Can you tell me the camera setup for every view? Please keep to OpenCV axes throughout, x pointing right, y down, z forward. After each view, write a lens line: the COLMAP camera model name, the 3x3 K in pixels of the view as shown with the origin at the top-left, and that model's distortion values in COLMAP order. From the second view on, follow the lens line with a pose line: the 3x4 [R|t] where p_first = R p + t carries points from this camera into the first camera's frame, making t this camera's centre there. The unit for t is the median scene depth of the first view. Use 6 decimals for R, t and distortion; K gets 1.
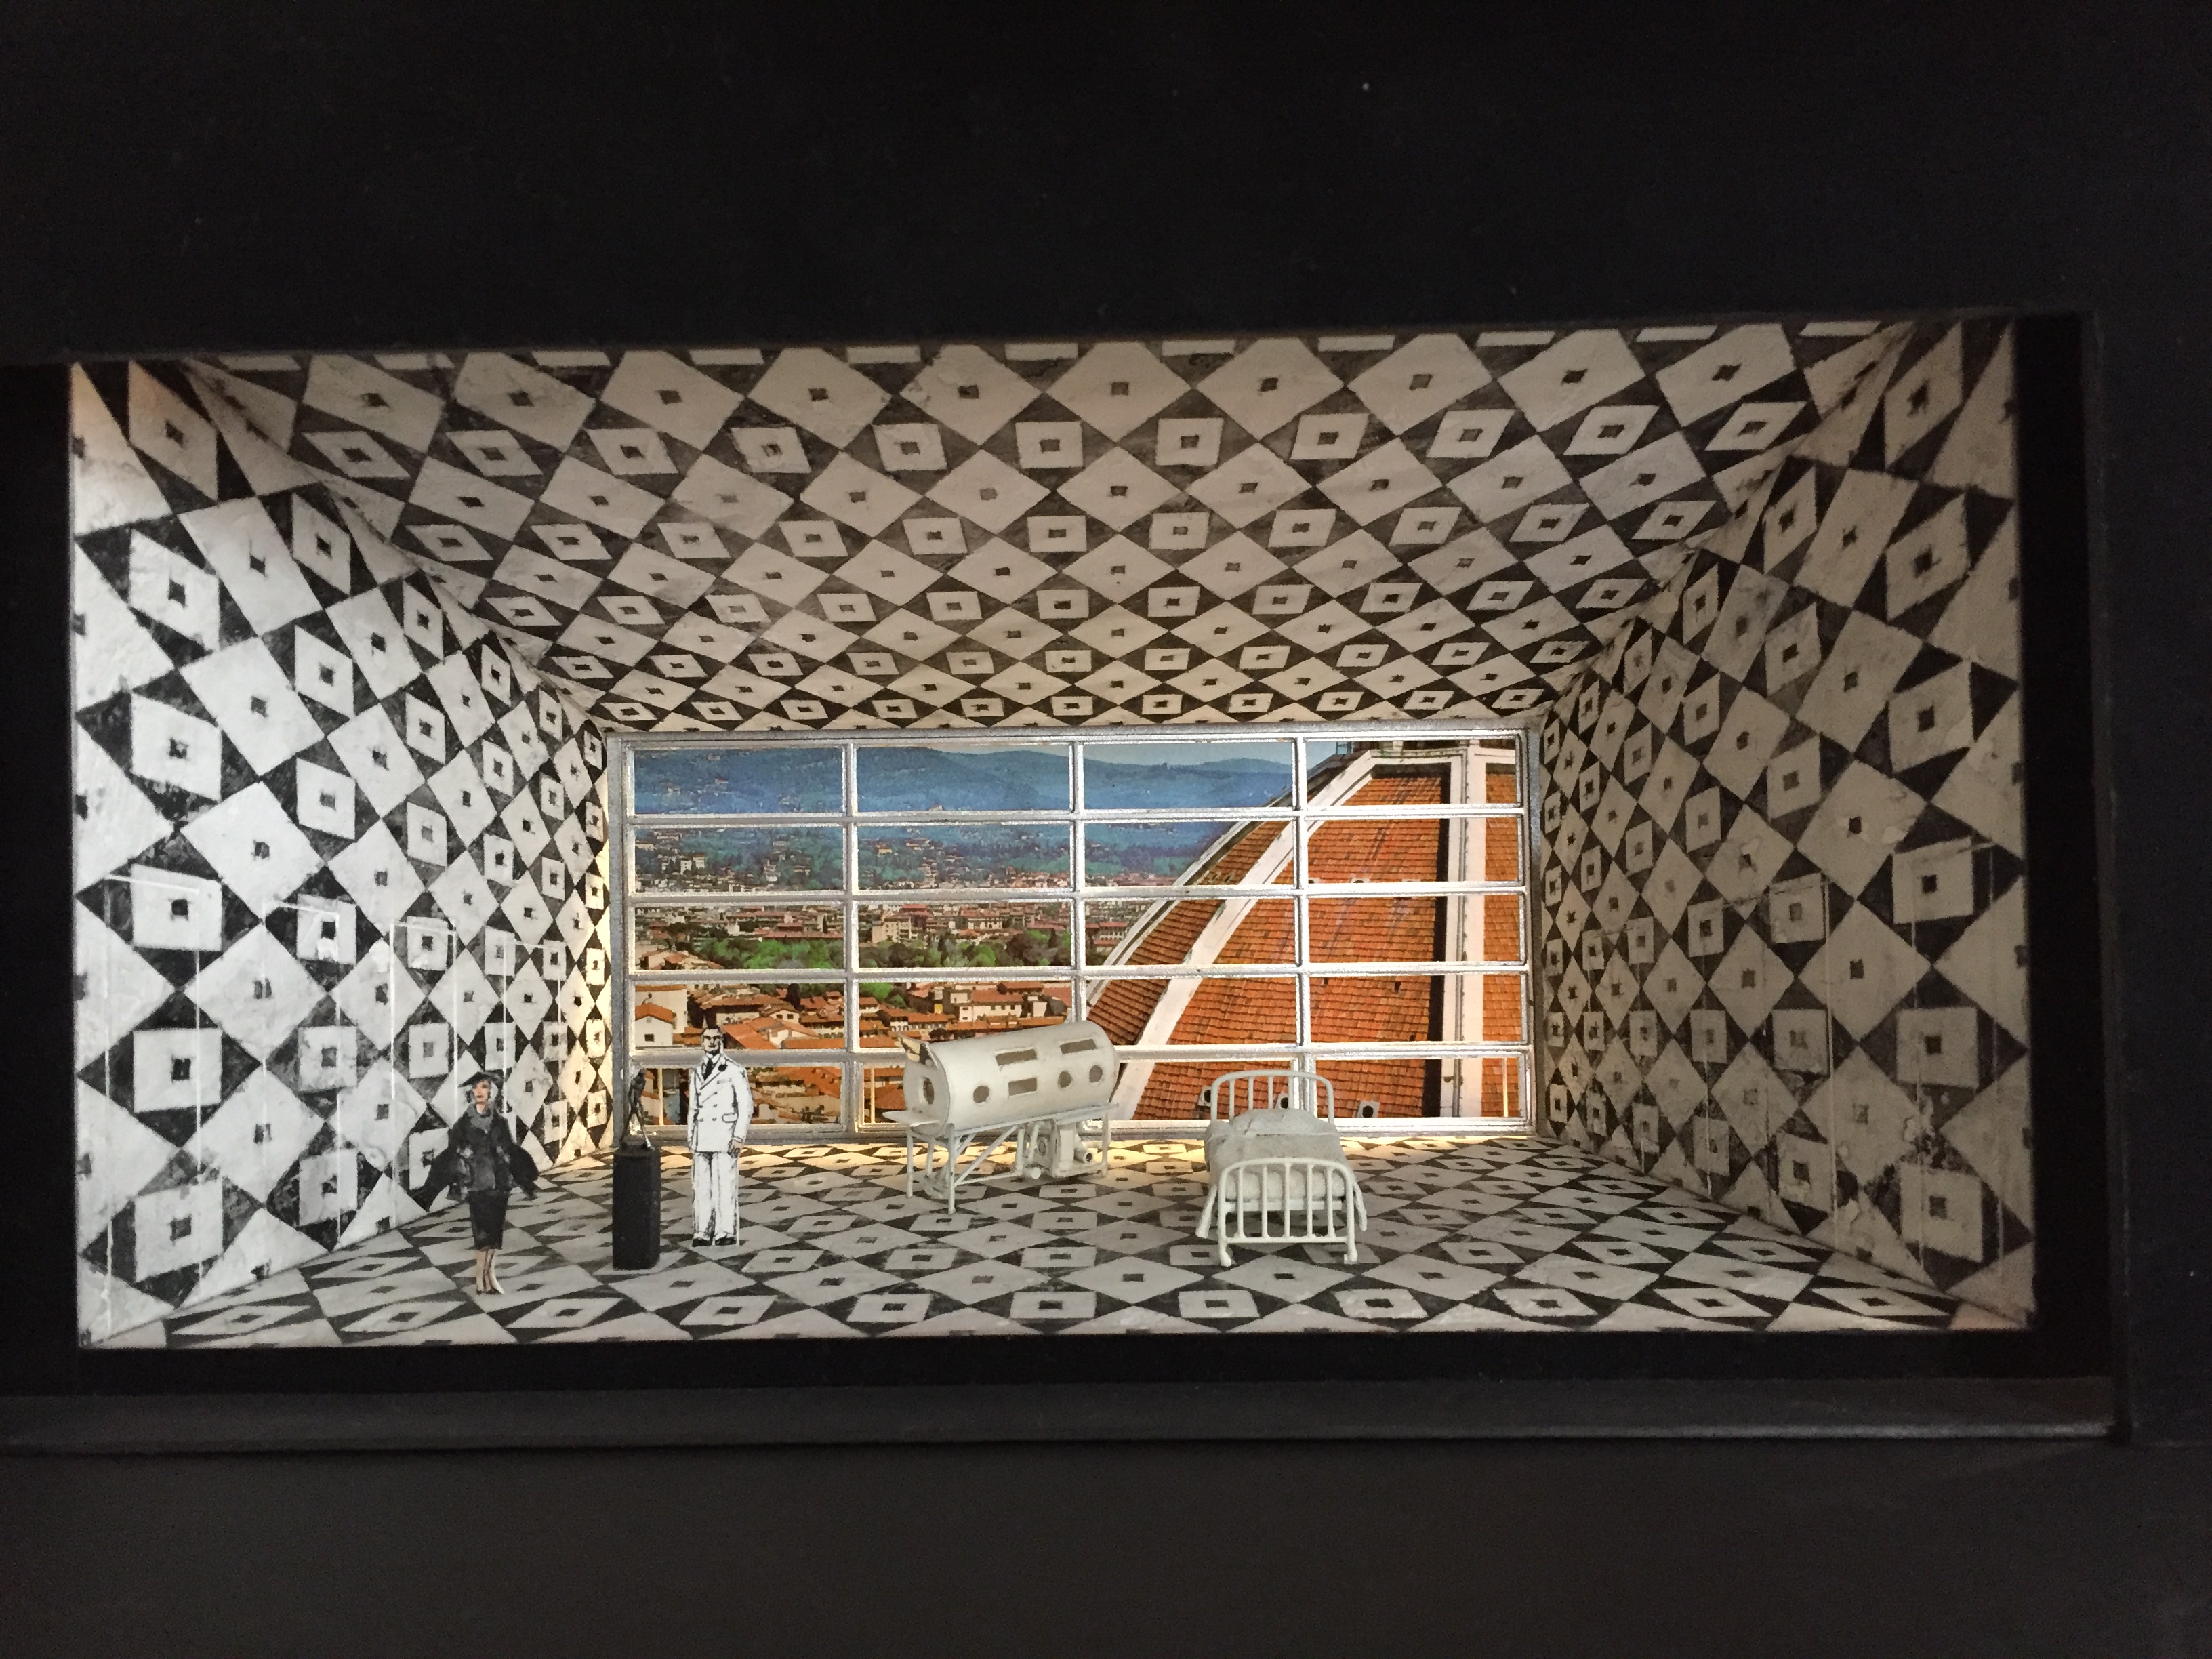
lens RADIAL K [[2013.5, 0, 1106.0], [0, 2013.5, 829.5], [0, 0, 1]] dist [0.052112, -0.106747]
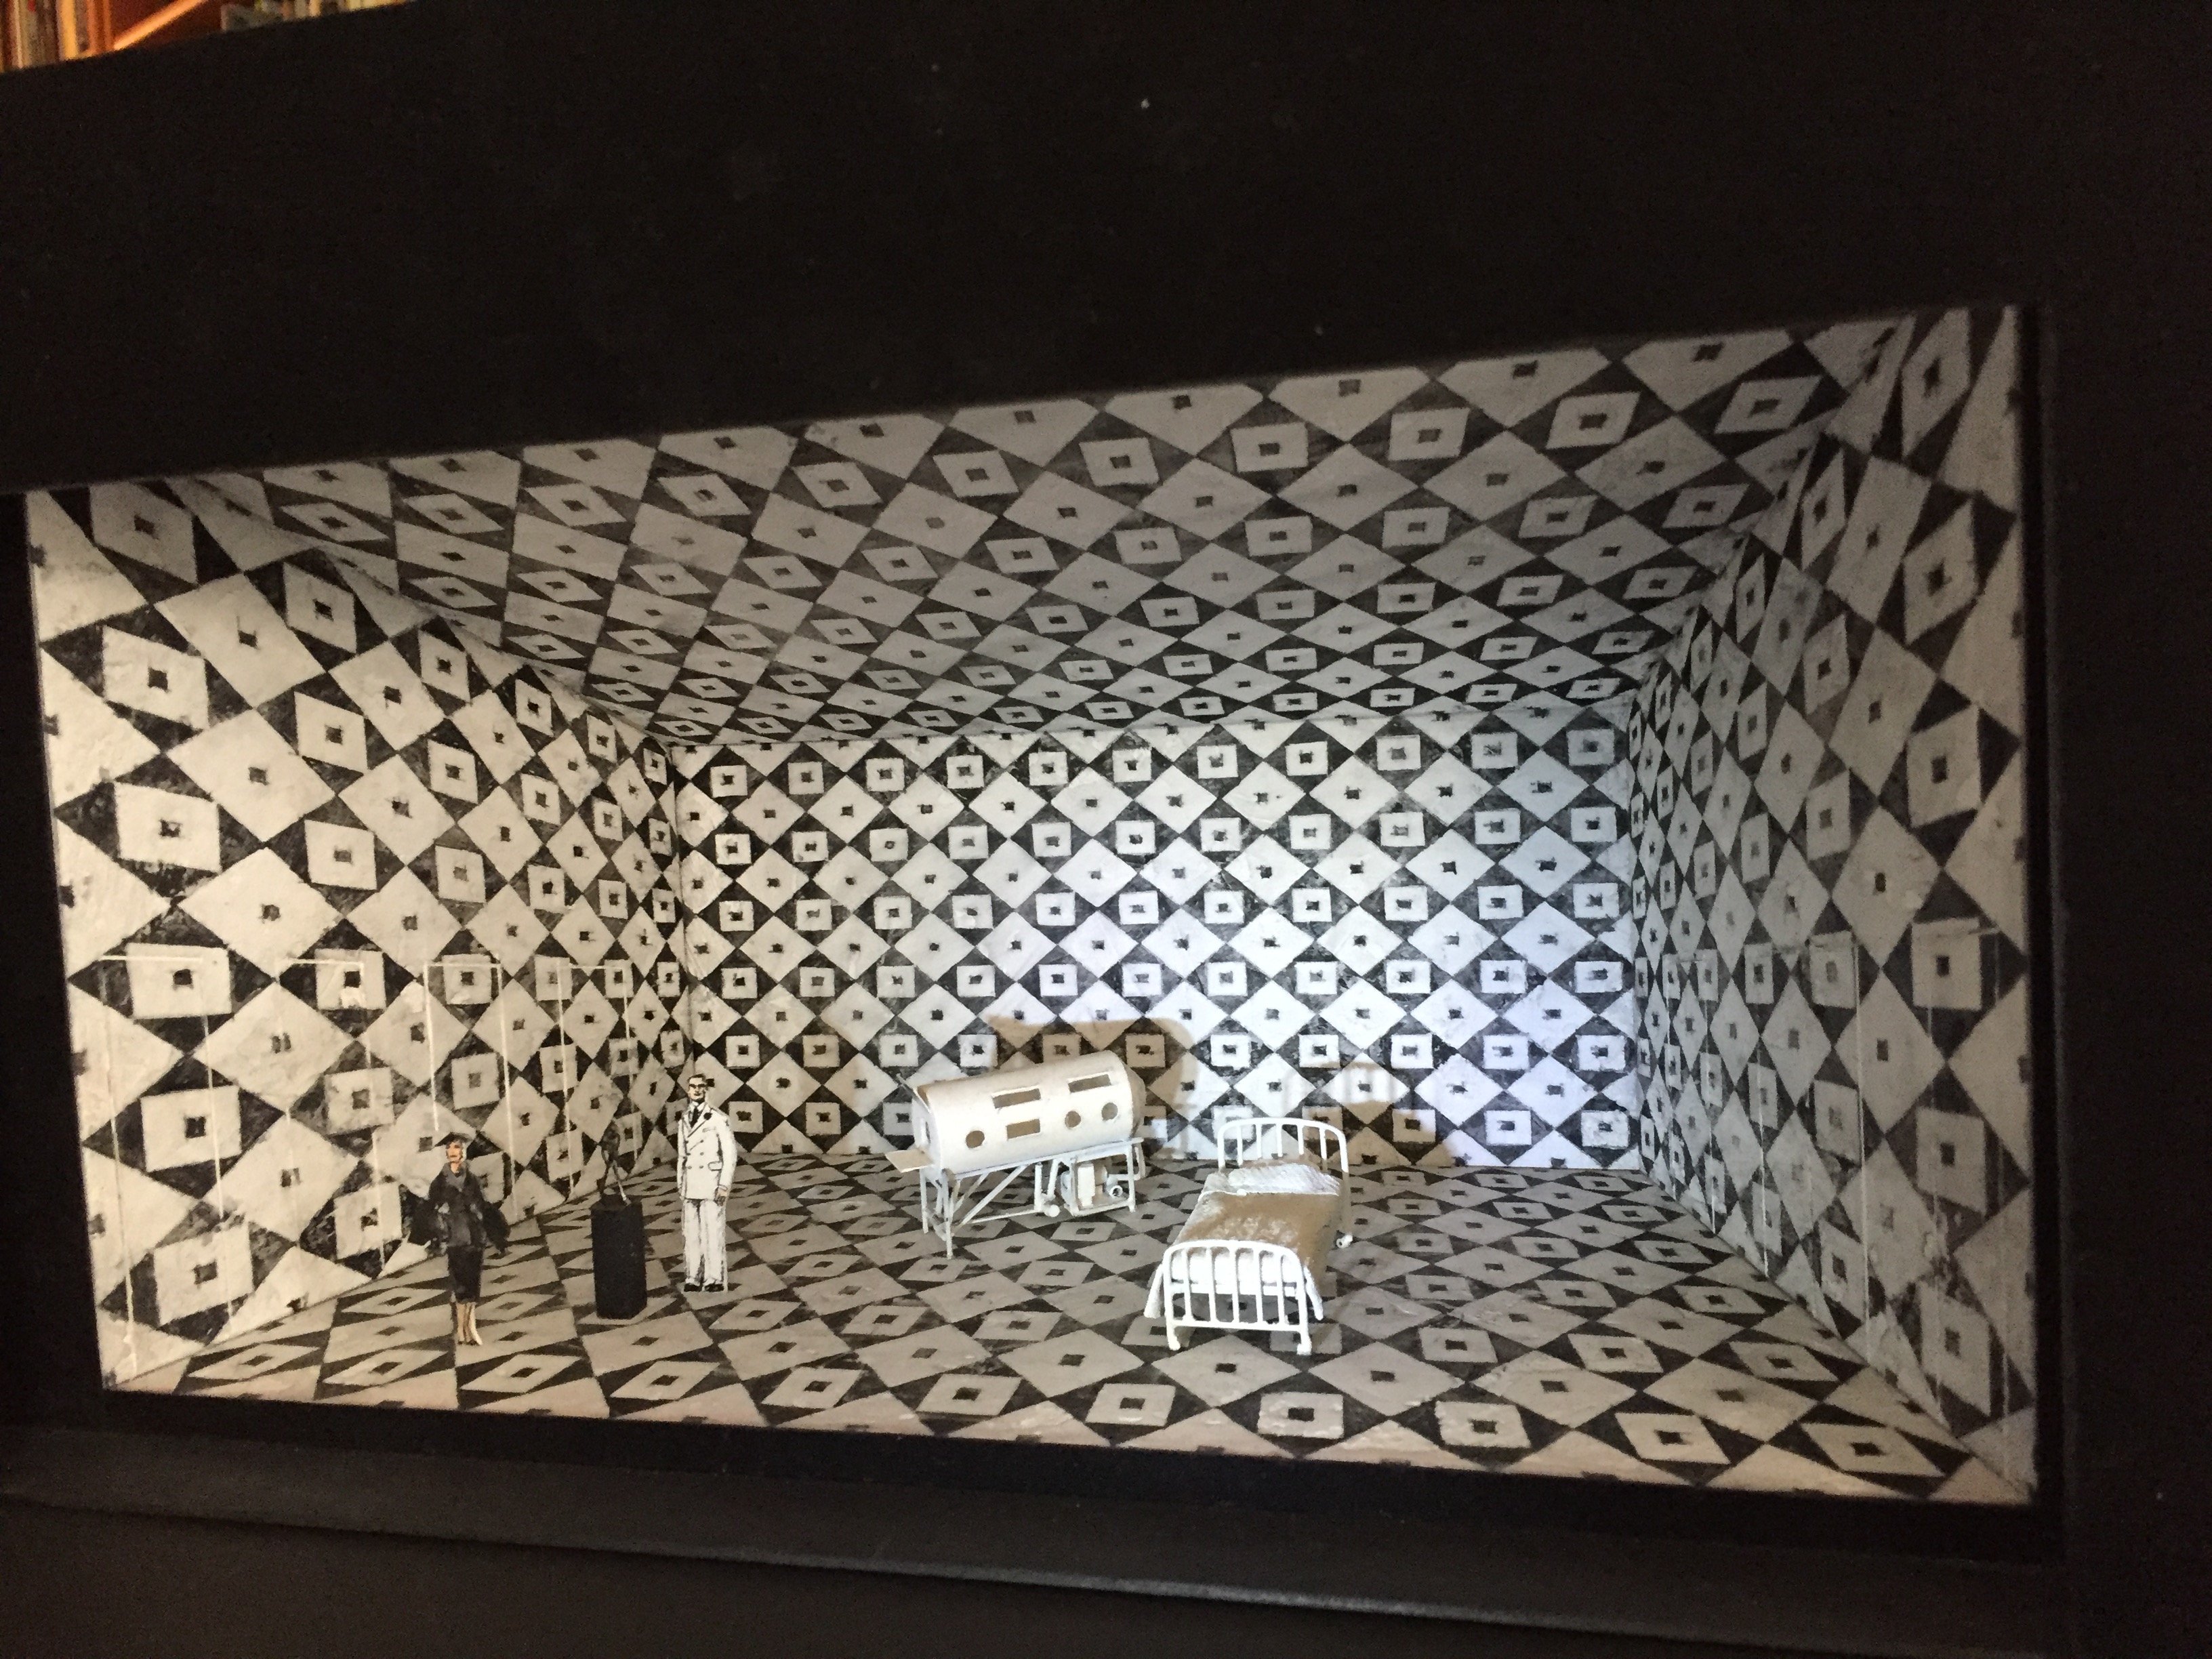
lens RADIAL K [[2013.5, 0, 1106.0], [0, 2013.5, 829.5], [0, 0, 1]] dist [0.052112, -0.106747]
pose [[0.966245, -0.013363, -0.257279, 0.275257], [0.038083, 0.995091, 0.091344, -0.113407], [0.254795, -0.098059, 0.962010, 0.106348]]
